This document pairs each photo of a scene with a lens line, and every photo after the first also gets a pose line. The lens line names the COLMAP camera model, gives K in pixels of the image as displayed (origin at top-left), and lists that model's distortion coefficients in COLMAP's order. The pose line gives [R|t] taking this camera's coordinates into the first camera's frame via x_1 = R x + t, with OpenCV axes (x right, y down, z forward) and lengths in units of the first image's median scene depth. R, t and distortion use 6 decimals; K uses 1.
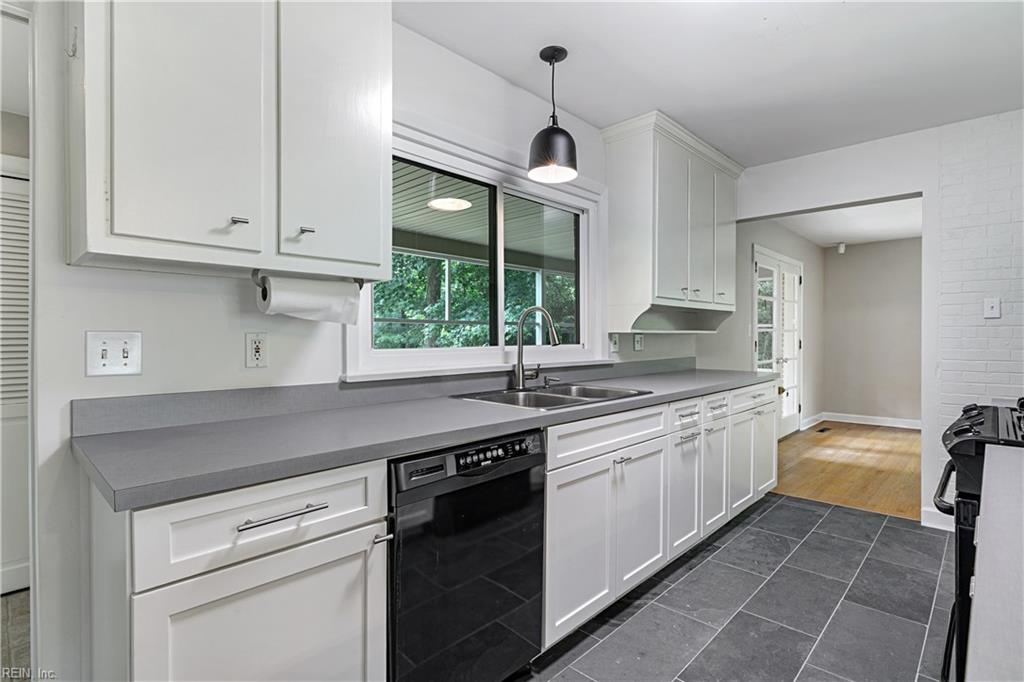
lens RADIAL K [[511.5, 0, 509.3], [0, 511.5, 335.7], [0, 0, 1]] dist [-0.003492, -0.000407]
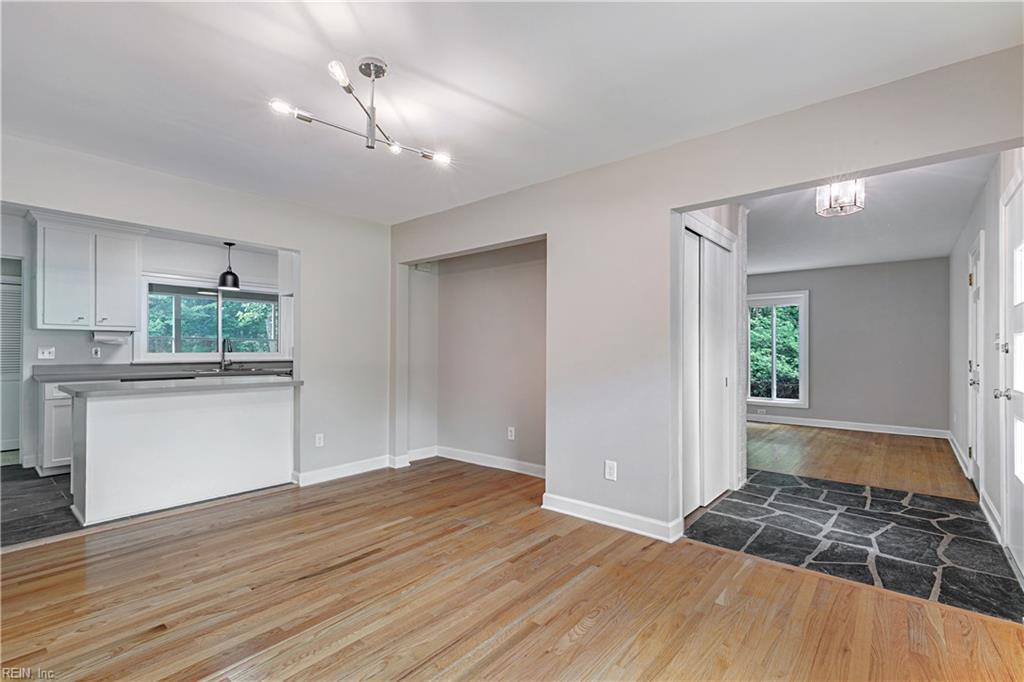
lens RADIAL K [[463.8, 0, 513.4], [0, 463.8, 345.5], [0, 0, 1]] dist [-0.000034, 0.000400]
pose [[0.997942, 0.007783, 0.063643, 1.297905], [-0.007552, 0.999964, -0.003861, -0.016576], [-0.063671, 0.003373, 0.997965, -1.394051]]
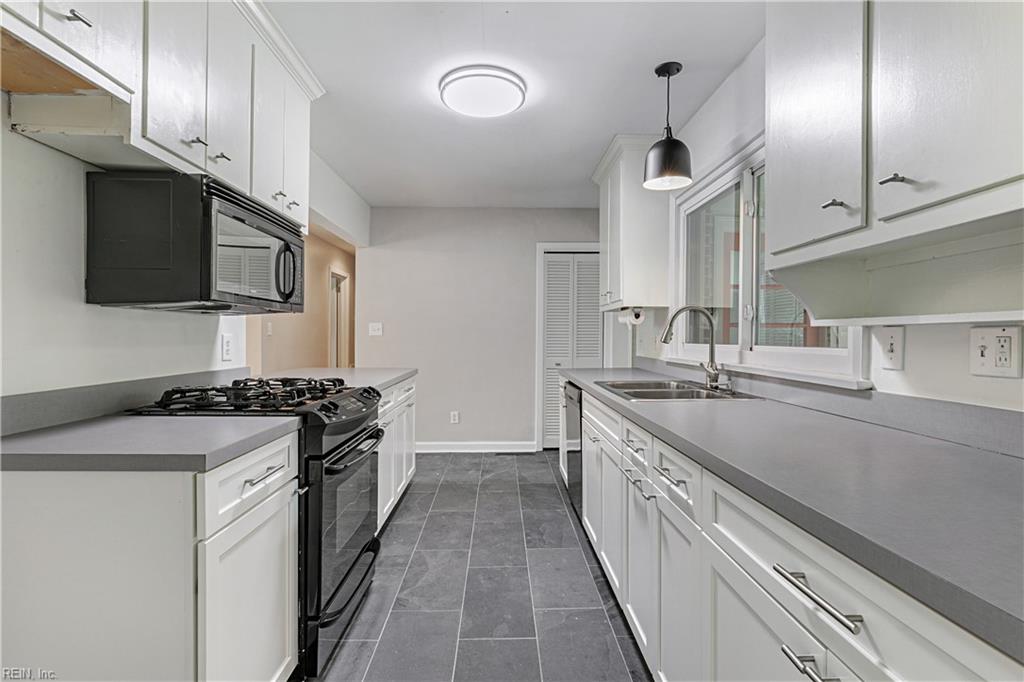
lens RADIAL K [[512.1, 0, 518.1], [0, 512.1, 342.8], [0, 0, 1]] dist [-0.003496, -0.000607]
pose [[-0.698810, 0.002540, -0.715303, 1.015572], [-0.006456, 0.999931, 0.009858, 0.009703], [0.715278, 0.011507, -0.698745, 1.456472]]
